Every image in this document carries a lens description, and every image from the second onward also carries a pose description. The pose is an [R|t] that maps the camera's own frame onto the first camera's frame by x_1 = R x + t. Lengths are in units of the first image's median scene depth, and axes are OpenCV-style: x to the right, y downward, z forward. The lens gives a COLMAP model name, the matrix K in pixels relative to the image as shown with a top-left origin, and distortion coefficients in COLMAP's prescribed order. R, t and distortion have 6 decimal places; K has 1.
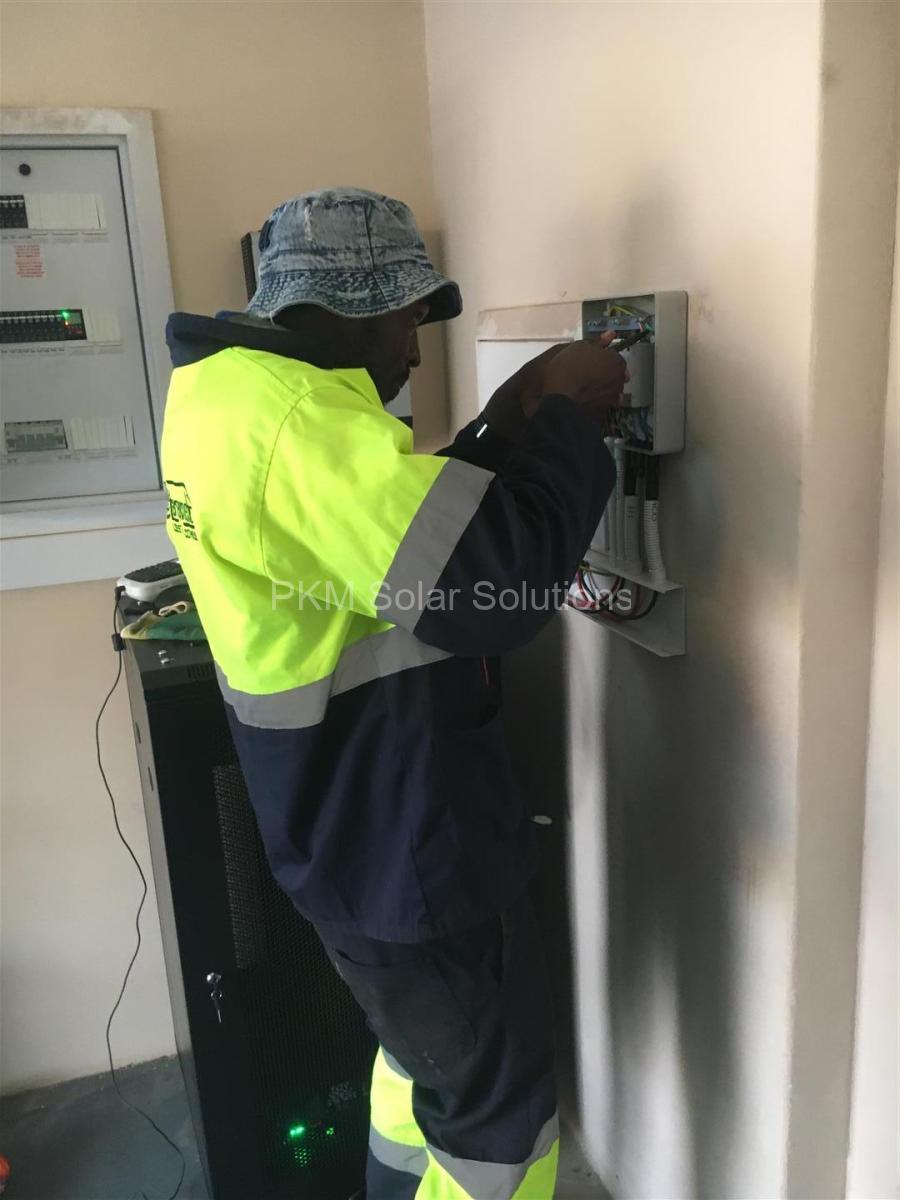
lens RADIAL K [[1017.2, 0, 450.0], [0, 1017.2, 600.0], [0, 0, 1]] dist [0.007031, -0.014256]
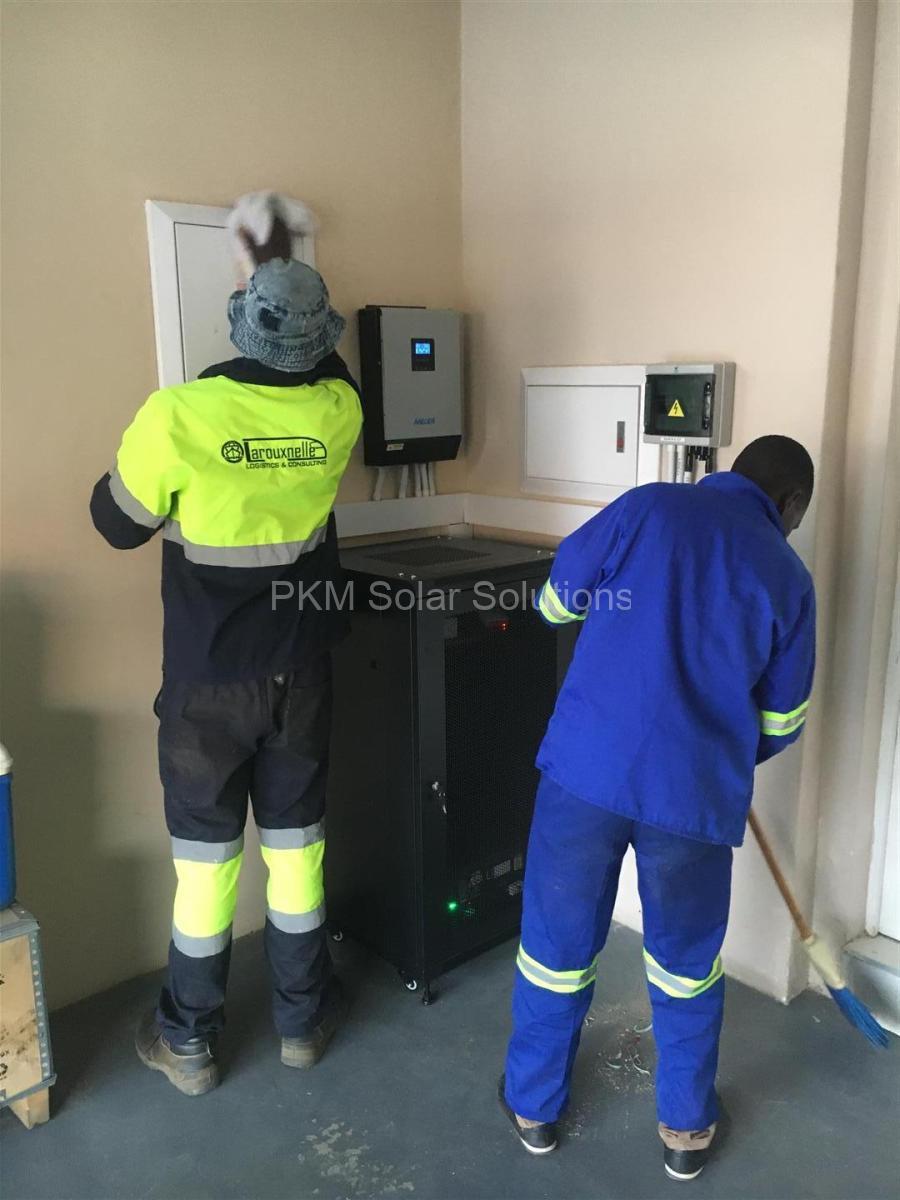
lens RADIAL K [[1017.4, 0, 450.0], [0, 1017.4, 600.0], [0, 0, 1]] dist [0.028421, -0.021548]
pose [[0.932461, -0.030624, 0.359971, -0.655842], [0.051792, 0.997440, -0.049304, 0.144995], [-0.357540, 0.064617, 0.931660, -0.397892]]
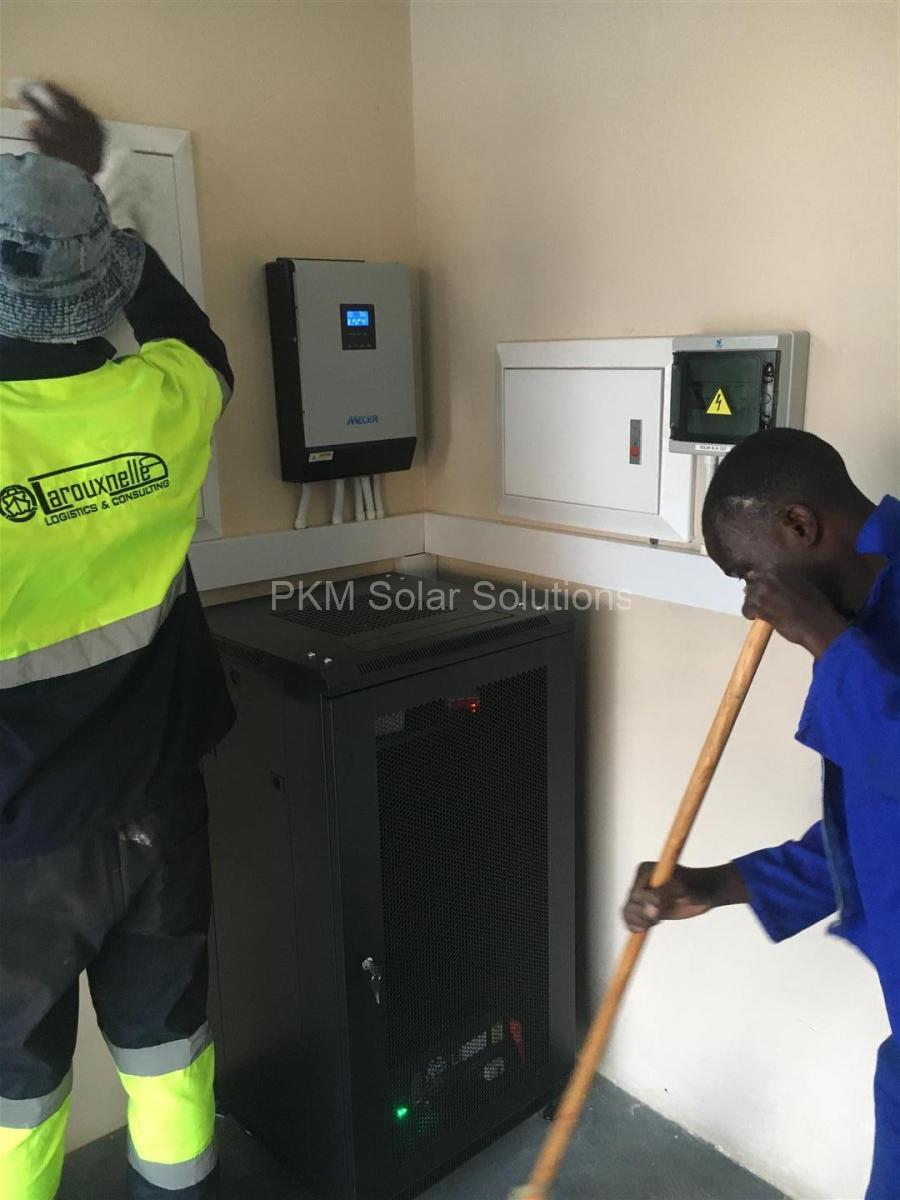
lens RADIAL K [[1017.4, 0, 450.0], [0, 1017.4, 600.0], [0, 0, 1]] dist [0.028421, -0.021548]
pose [[0.936052, -0.050575, 0.348209, -0.432304], [0.063056, 0.997707, -0.024596, 0.024712], [-0.346167, 0.044980, 0.937094, -0.025243]]
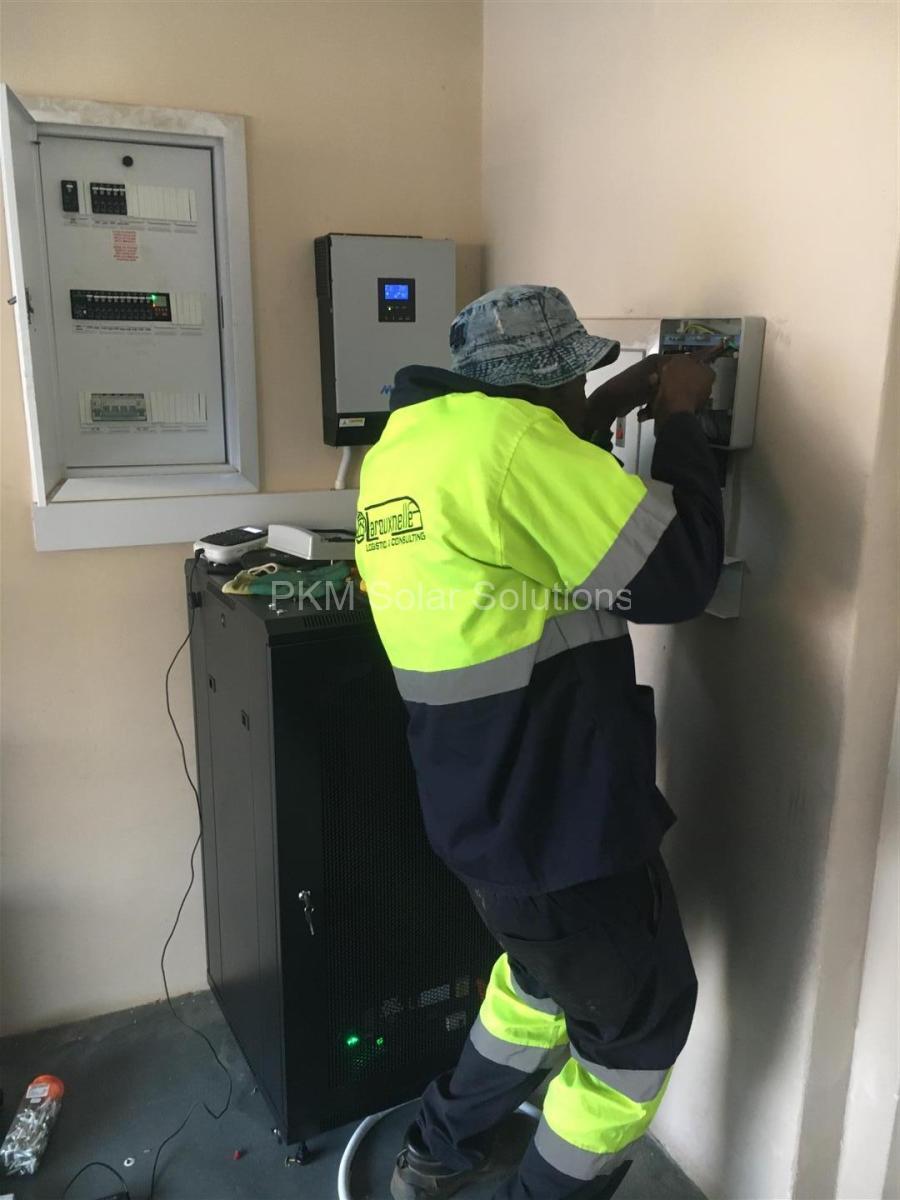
lens RADIAL K [[1017.2, 0, 450.0], [0, 1017.2, 600.0], [0, 0, 1]] dist [0.007031, -0.014256]
pose [[0.992863, 0.033900, 0.114339, -0.182982], [-0.033821, 0.999424, -0.002630, 0.035714], [-0.114363, -0.001256, 0.993438, -0.118972]]
